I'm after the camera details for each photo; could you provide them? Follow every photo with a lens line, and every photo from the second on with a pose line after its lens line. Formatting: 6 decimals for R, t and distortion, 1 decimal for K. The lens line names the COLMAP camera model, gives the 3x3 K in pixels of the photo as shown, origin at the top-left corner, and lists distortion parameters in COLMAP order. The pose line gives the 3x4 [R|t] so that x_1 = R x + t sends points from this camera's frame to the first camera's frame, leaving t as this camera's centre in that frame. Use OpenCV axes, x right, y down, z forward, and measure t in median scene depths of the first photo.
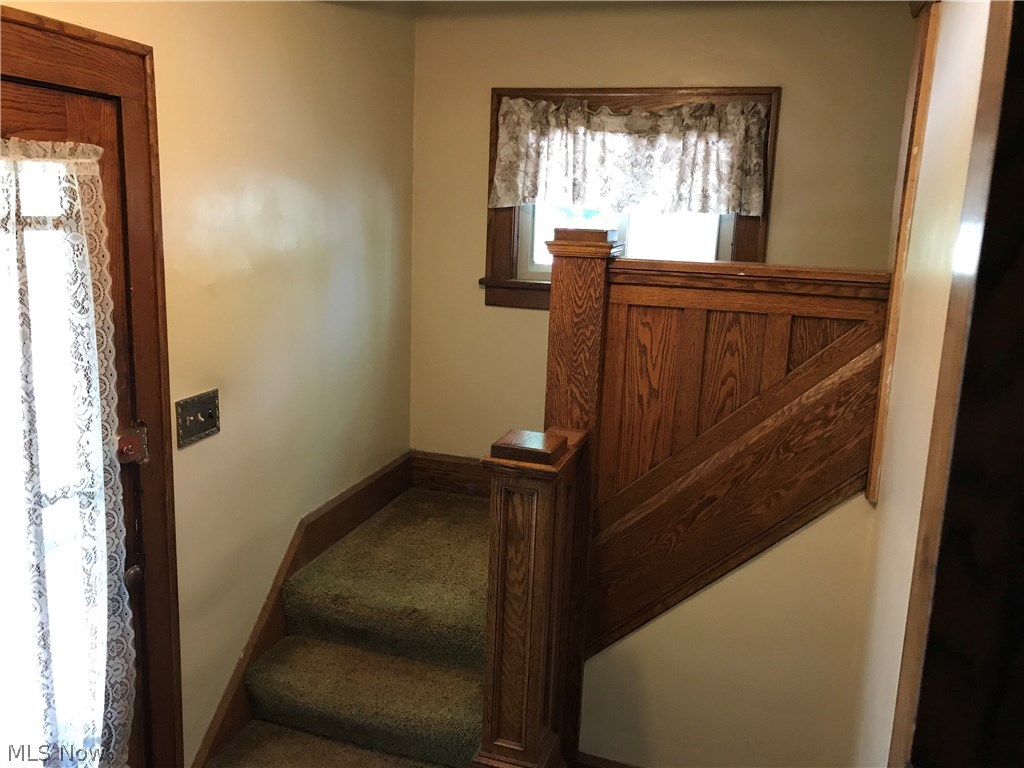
lens RADIAL K [[842.8, 0, 511.0], [0, 842.8, 375.2], [0, 0, 1]] dist [0.003042, 0.019536]
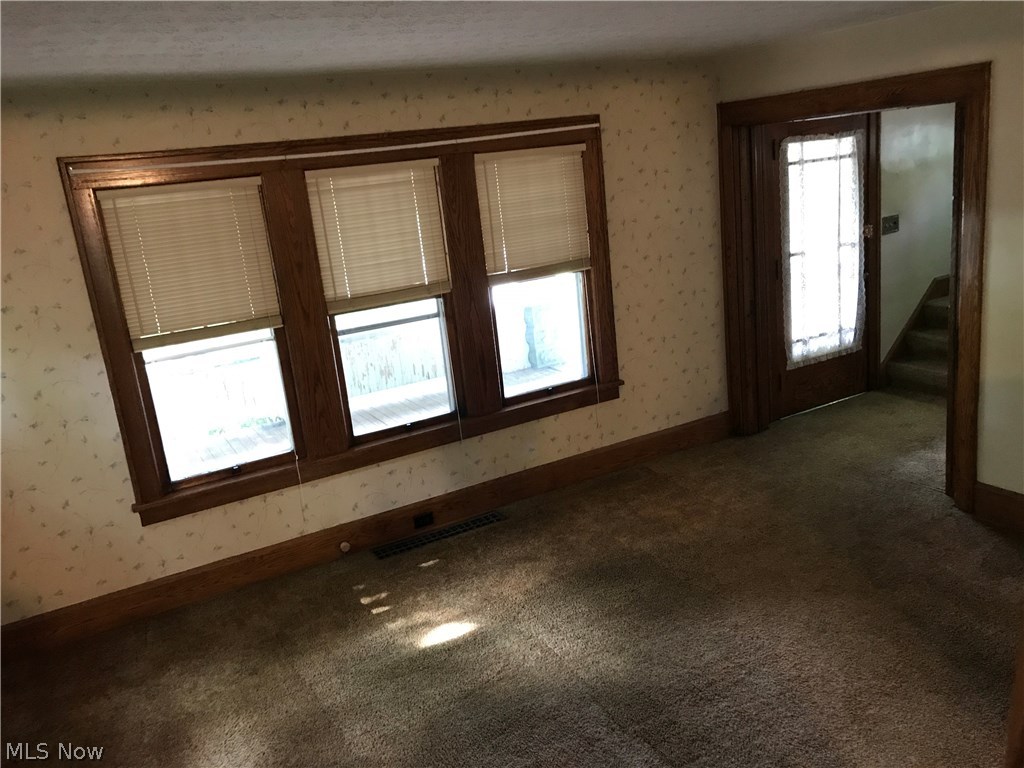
lens RADIAL K [[842.8, 0, 509.6], [0, 842.8, 380.1], [0, 0, 1]] dist [0.003042, 0.019536]
pose [[0.721607, 0.053502, -0.690233, 0.717141], [-0.001377, 0.997118, 0.075850, 0.386113], [0.692302, -0.053784, 0.719601, -2.030668]]
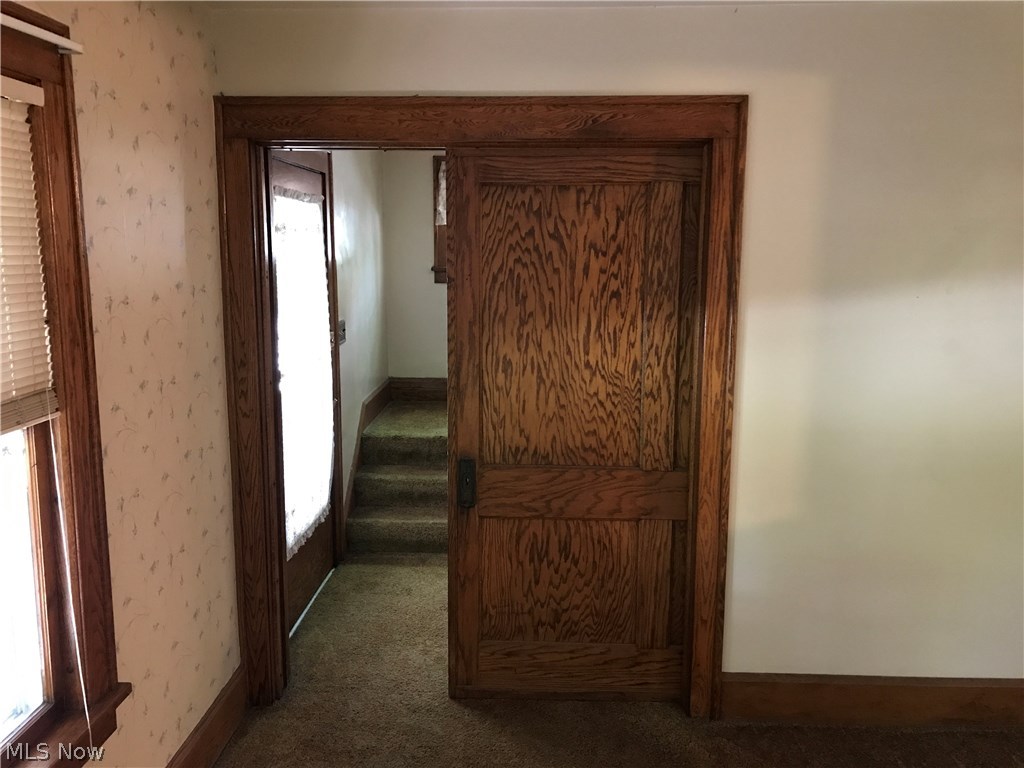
lens RADIAL K [[842.8, 0, 509.3], [0, 842.8, 372.9], [0, 0, 1]] dist [0.003042, 0.019536]
pose [[0.960431, -0.084759, 0.265307, -0.588080], [0.096491, 0.994836, -0.031480, 0.276456], [-0.261269, 0.055834, 0.963650, -1.111318]]
